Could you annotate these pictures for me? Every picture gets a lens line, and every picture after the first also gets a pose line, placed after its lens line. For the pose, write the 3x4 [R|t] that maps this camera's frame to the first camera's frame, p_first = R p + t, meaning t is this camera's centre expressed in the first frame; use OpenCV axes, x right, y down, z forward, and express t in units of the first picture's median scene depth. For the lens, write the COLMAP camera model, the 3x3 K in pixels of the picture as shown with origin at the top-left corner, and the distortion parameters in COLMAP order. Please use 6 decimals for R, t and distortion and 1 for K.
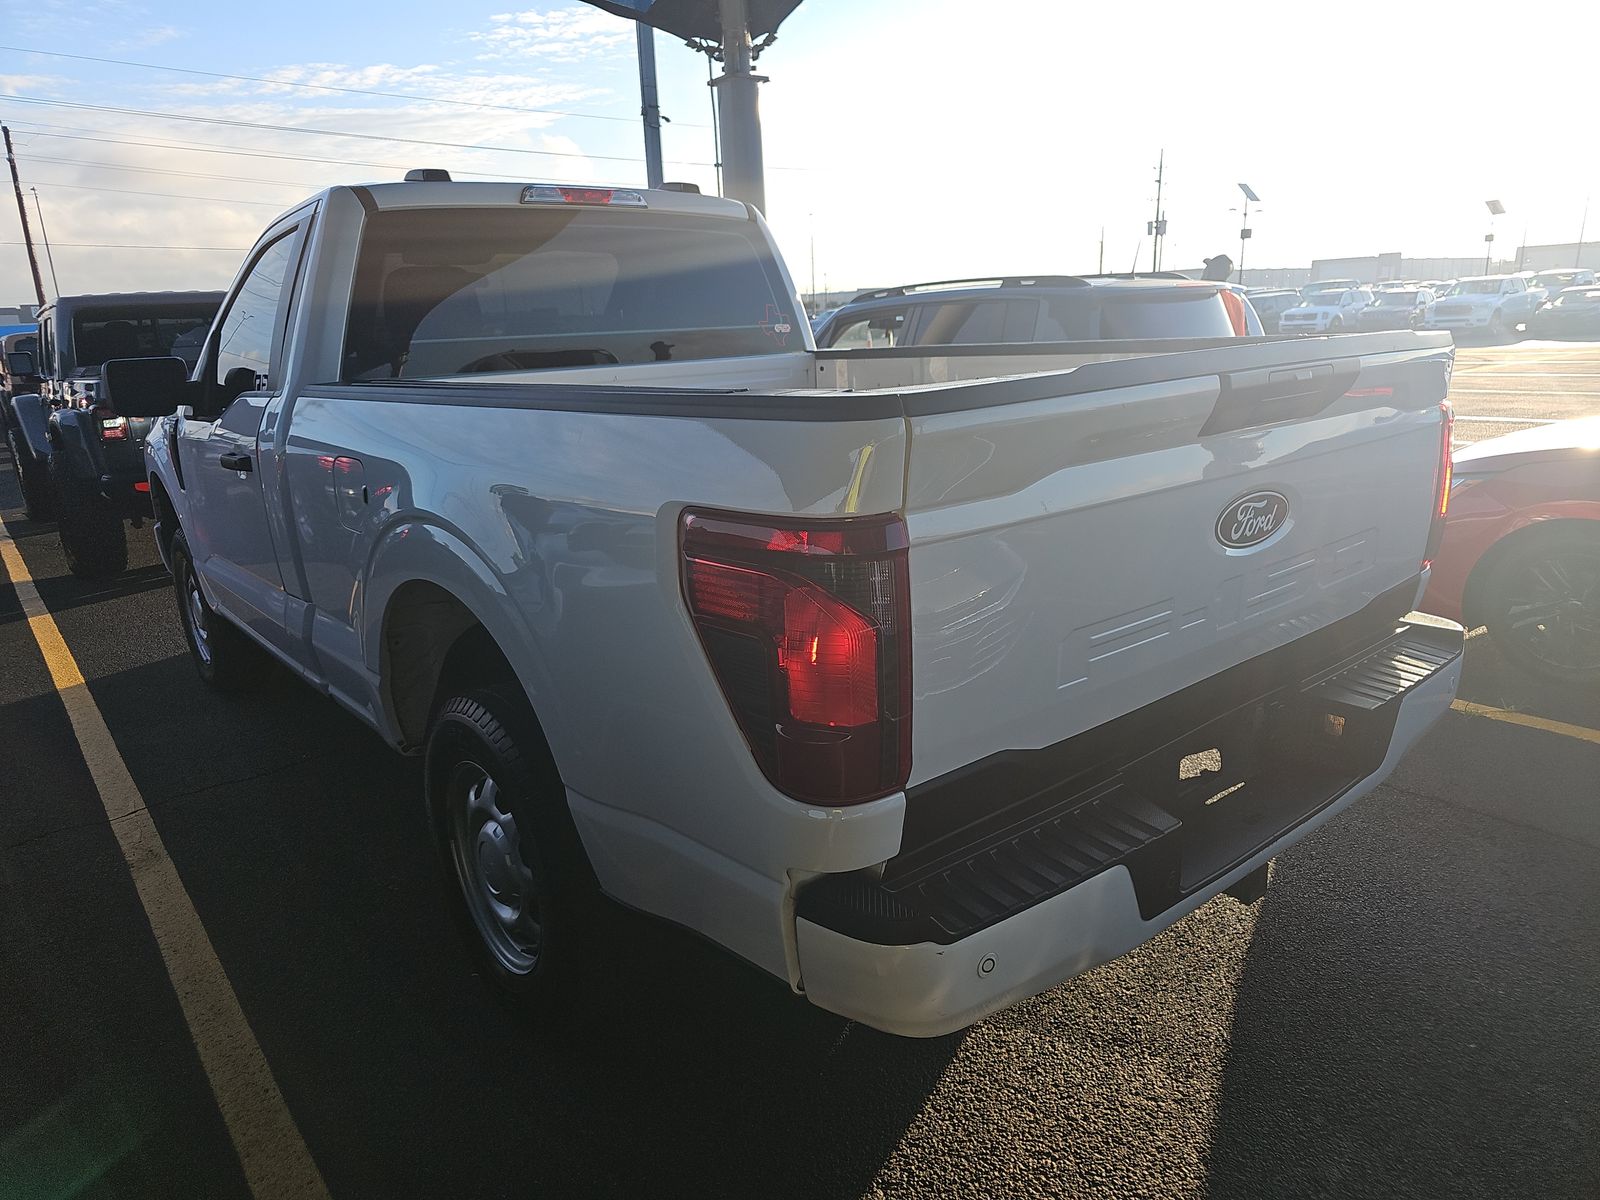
lens RADIAL K [[1073.6, 0, 801.2], [0, 1073.6, 597.8], [0, 0, 1]] dist [0.032115, -0.020805]
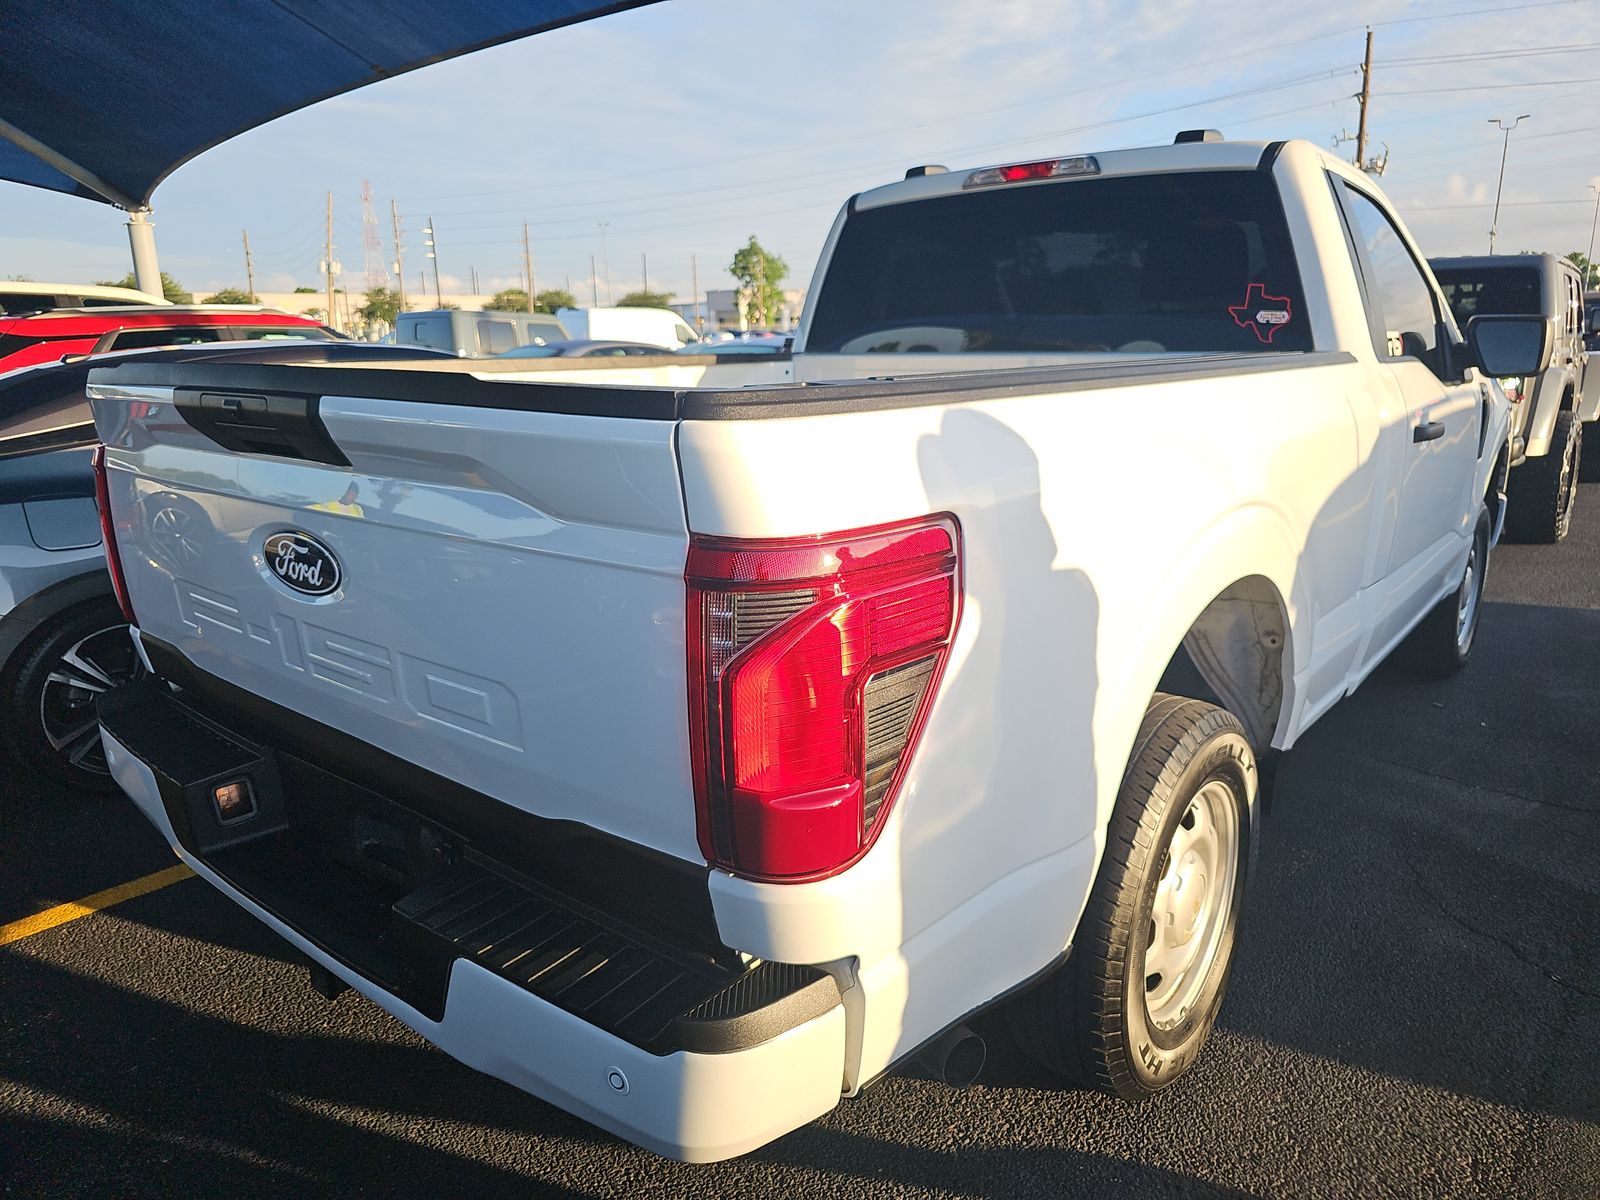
lens RADIAL K [[1056.0, 0, 801.8], [0, 1056.0, 591.1], [0, 0, 1]] dist [0.041615, -0.027050]
pose [[0.194625, 0.277137, -0.940912, 0.373294], [-0.242063, 0.943157, 0.227728, -0.096559], [0.950540, 0.183439, 0.250647, 0.328125]]
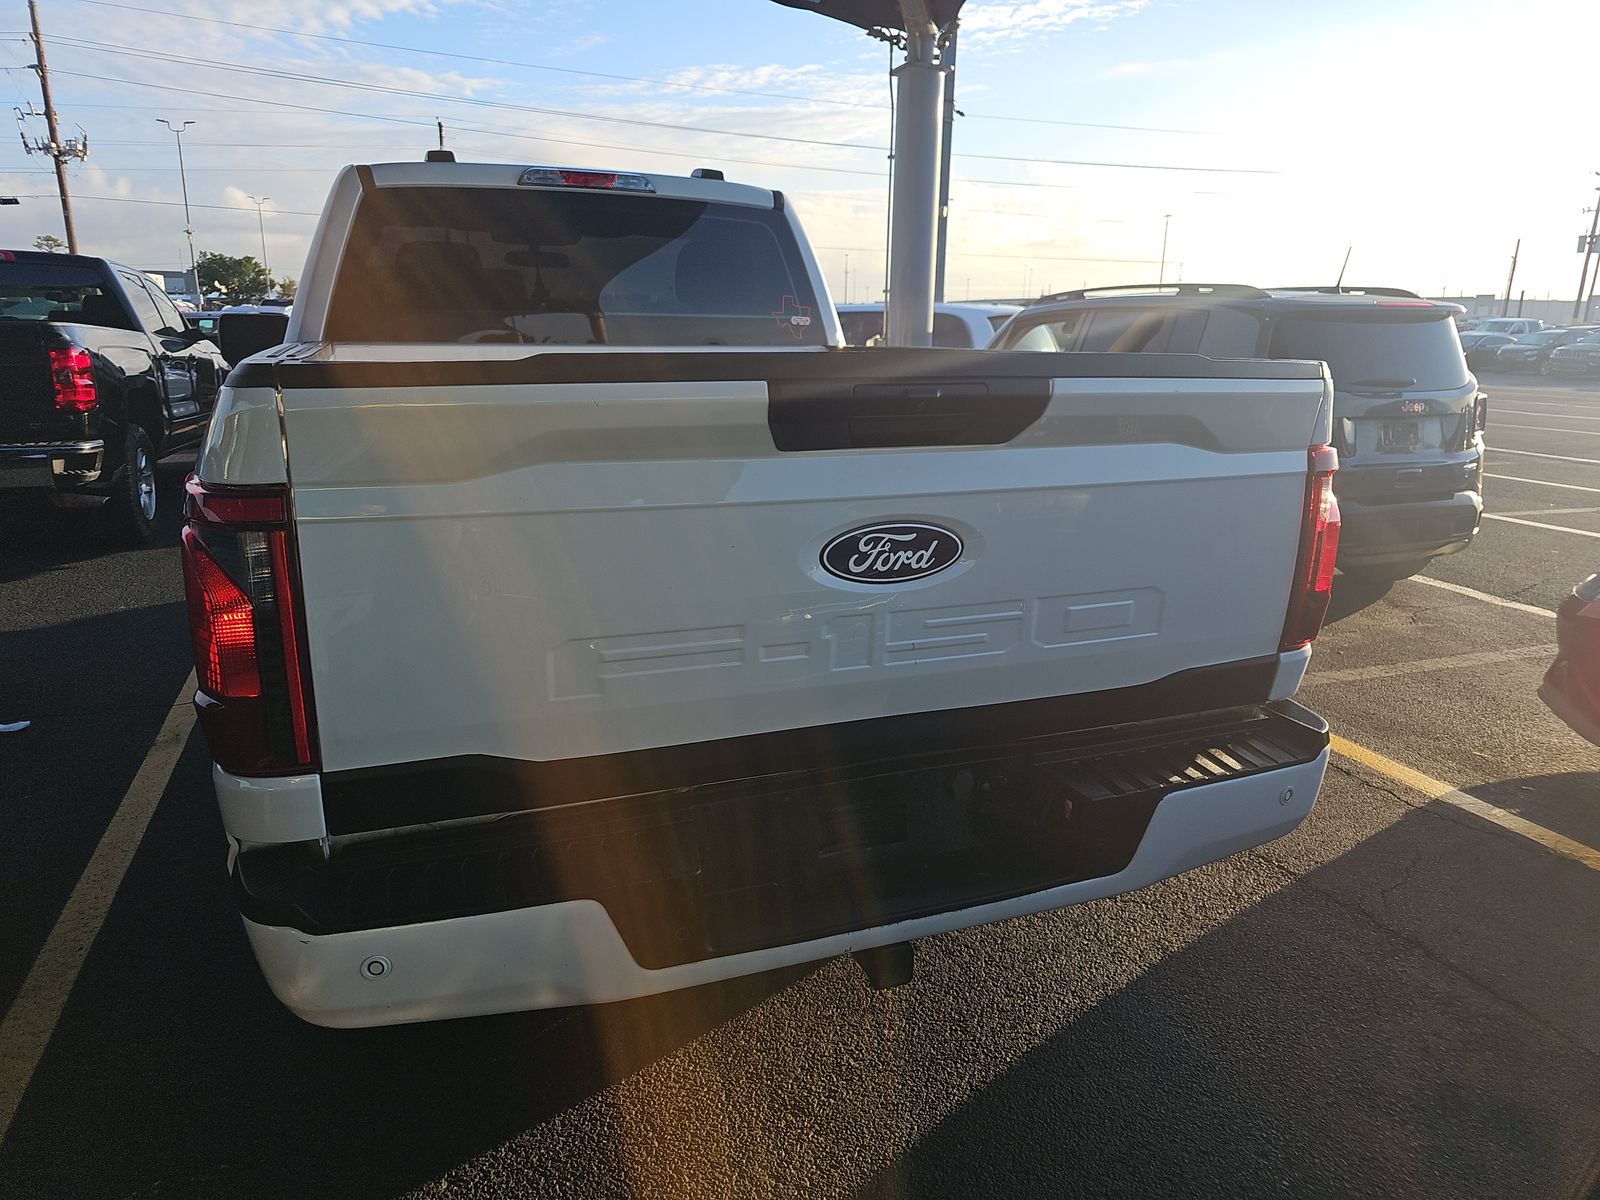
lens RADIAL K [[1076.0, 0, 800.0], [0, 1076.0, 600.0], [0, 0, 1]] dist [0.037224, -0.034922]
pose [[0.945743, 0.134325, -0.295849, 0.178749], [-0.133525, 0.990778, 0.023007, -0.013193], [0.296211, 0.017744, 0.954958, 0.042014]]
